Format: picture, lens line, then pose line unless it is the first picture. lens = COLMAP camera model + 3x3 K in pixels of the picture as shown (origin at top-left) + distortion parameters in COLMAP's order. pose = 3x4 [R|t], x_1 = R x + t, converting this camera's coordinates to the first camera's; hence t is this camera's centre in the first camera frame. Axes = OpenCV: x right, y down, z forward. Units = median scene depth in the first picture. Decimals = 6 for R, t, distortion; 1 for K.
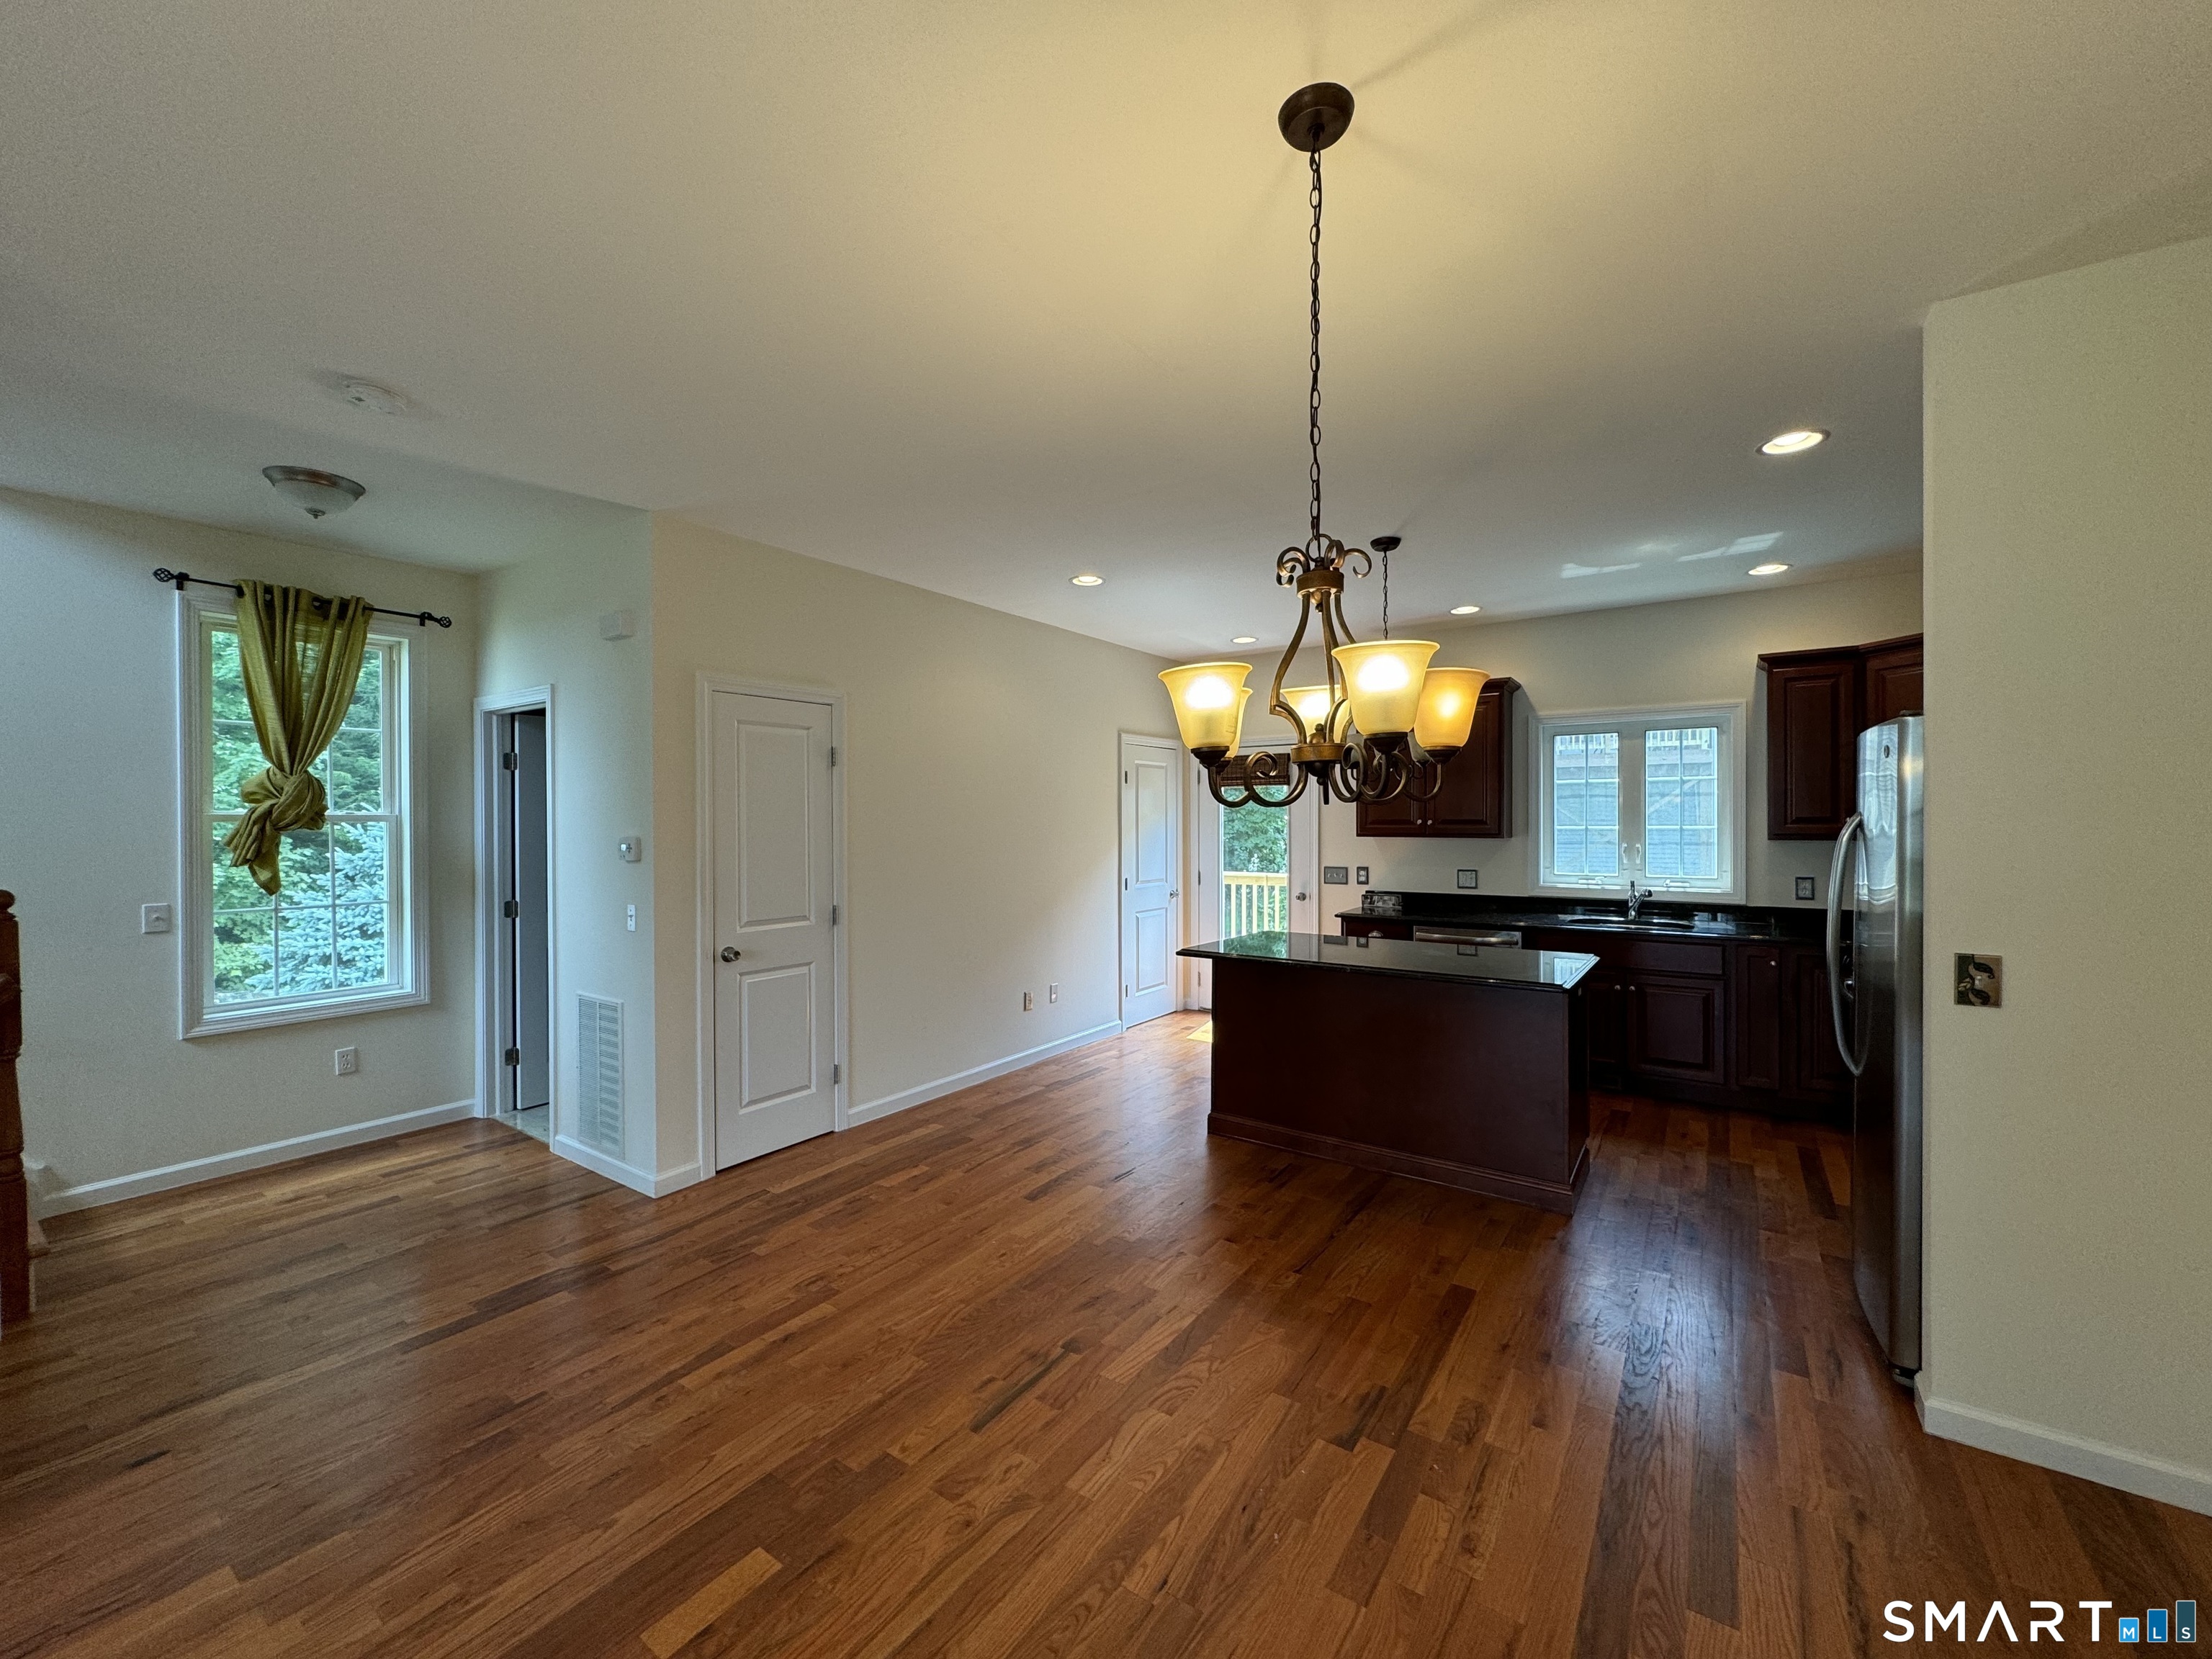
lens RADIAL K [[878.5, 0, 1106.0], [0, 878.5, 829.5], [0, 0, 1]] dist [-0.000994, 0.000172]
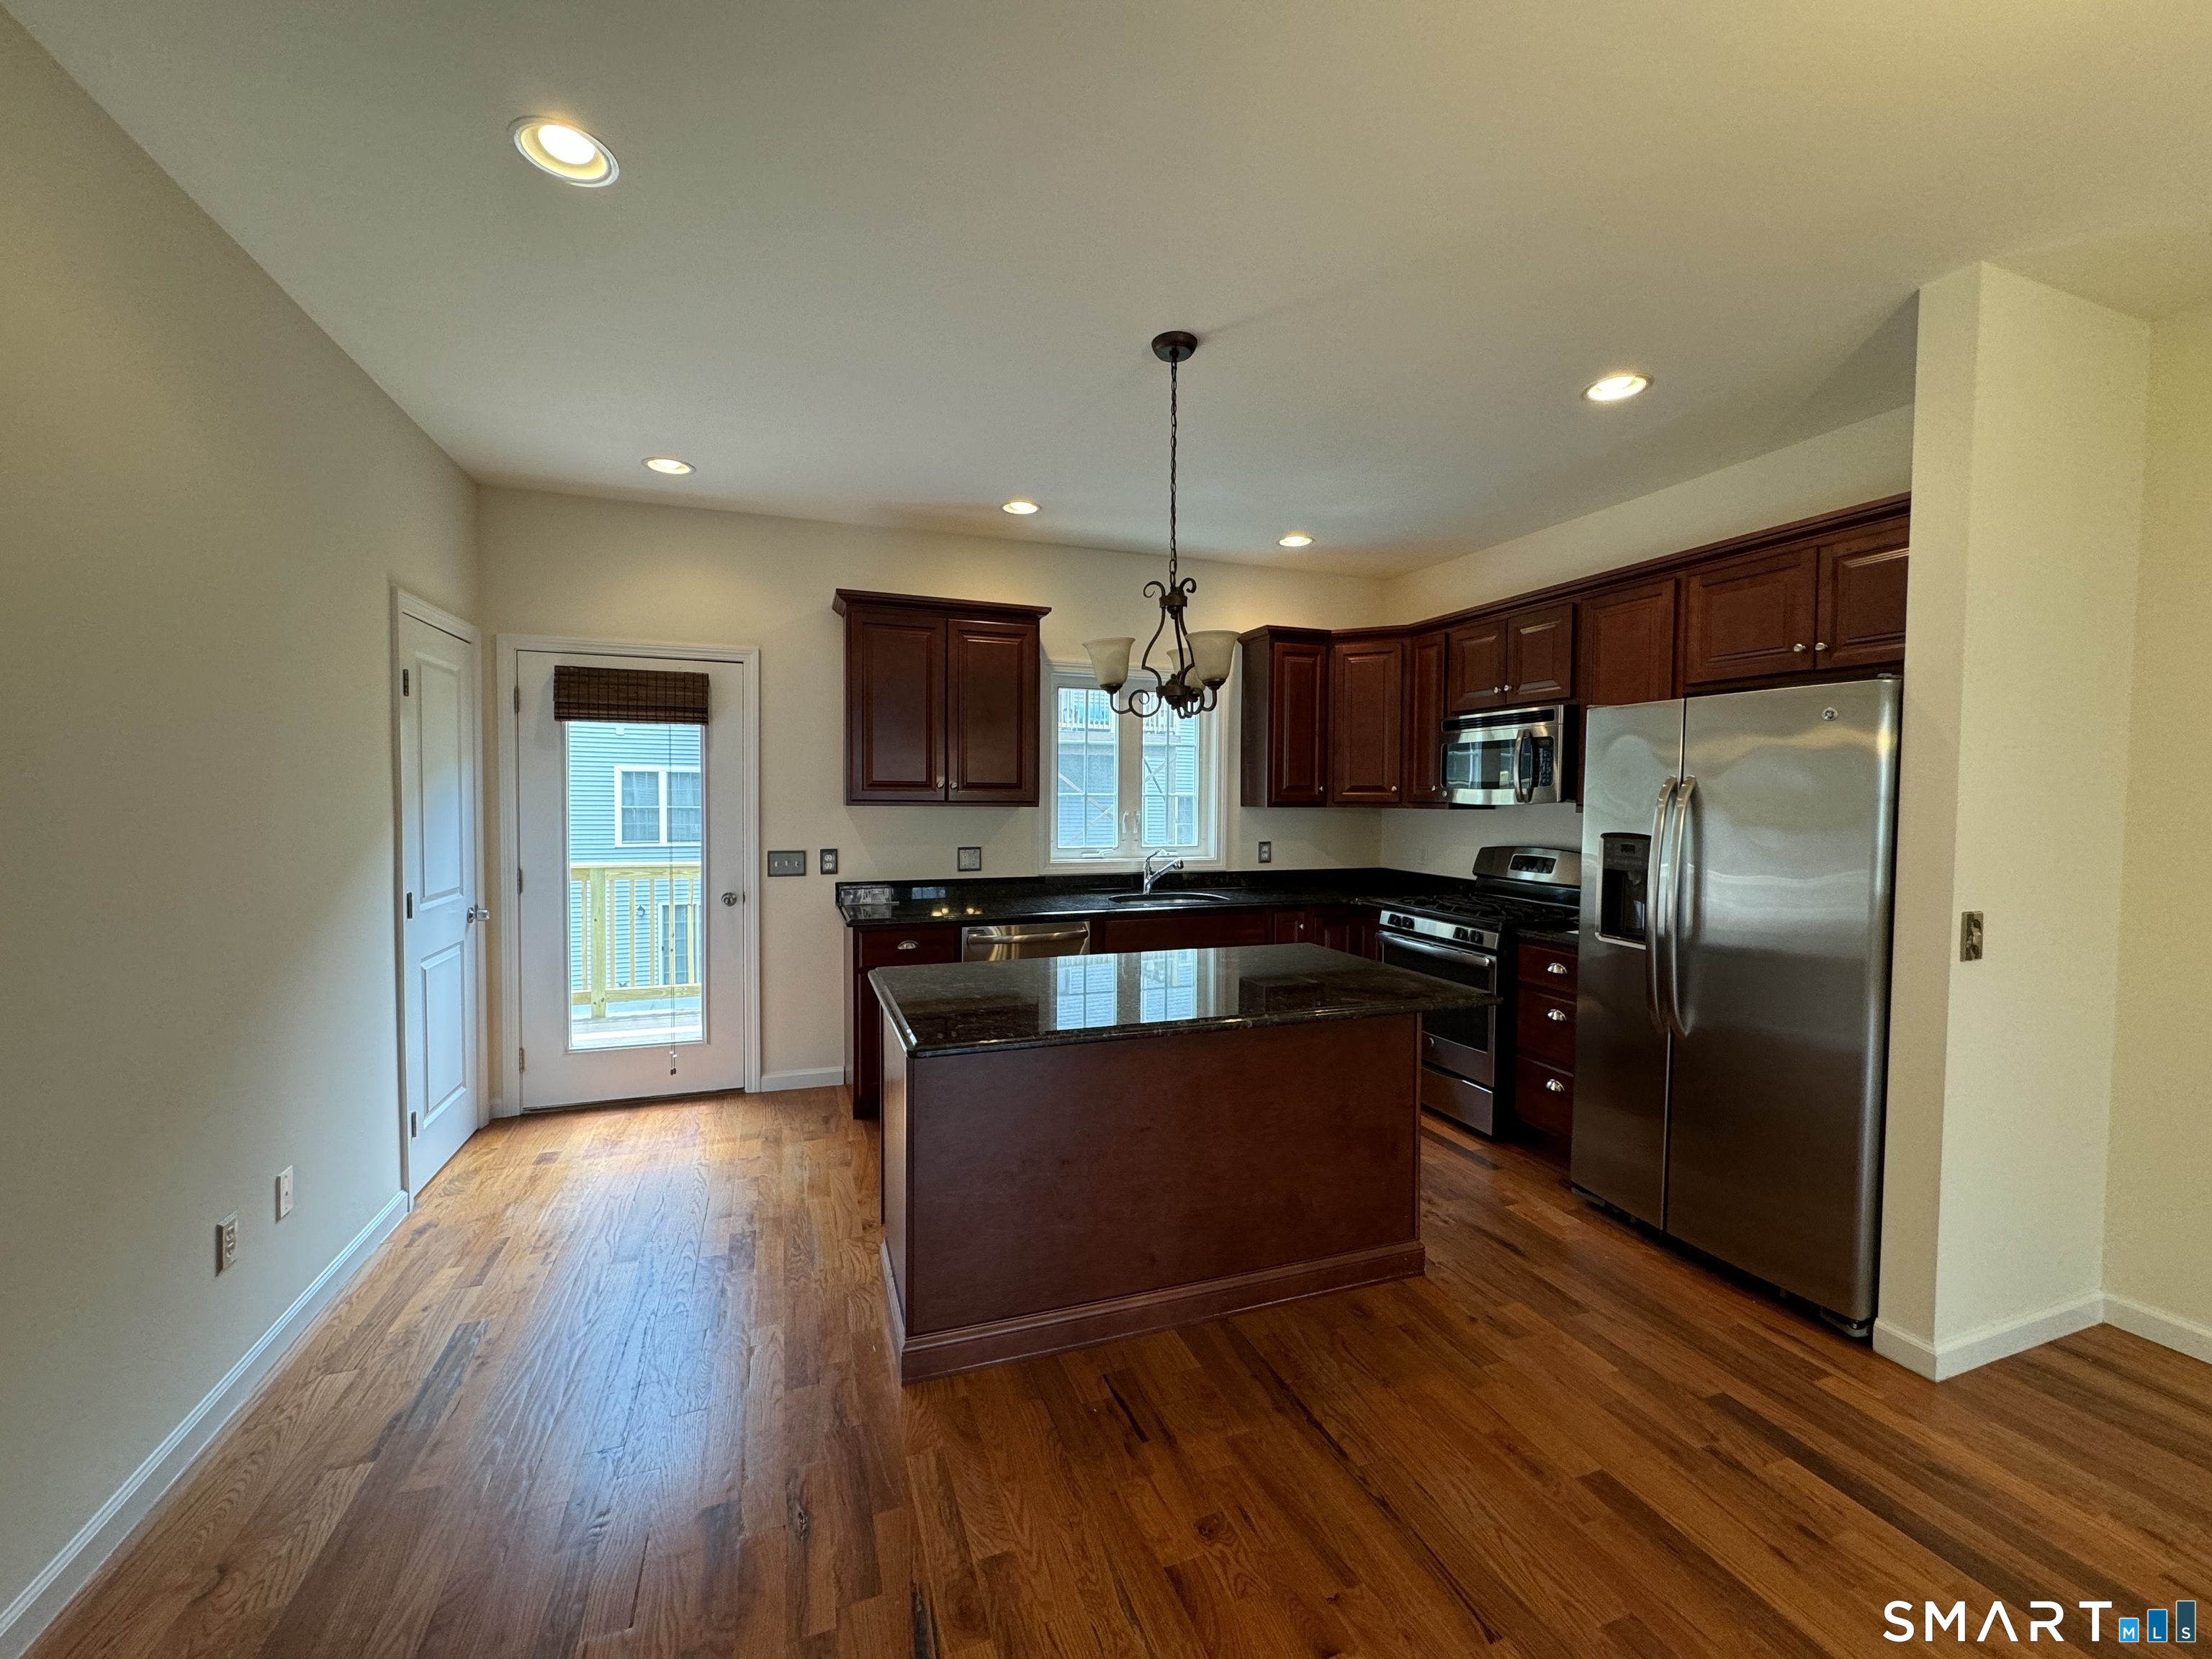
lens RADIAL K [[878.5, 0, 1106.0], [0, 878.5, 829.5], [0, 0, 1]] dist [-0.000994, 0.000172]
pose [[0.576002, -0.025749, 0.817043, -0.187848], [-0.001780, 0.999462, 0.032753, 0.004338], [-0.817447, -0.020320, 0.575646, 0.513428]]
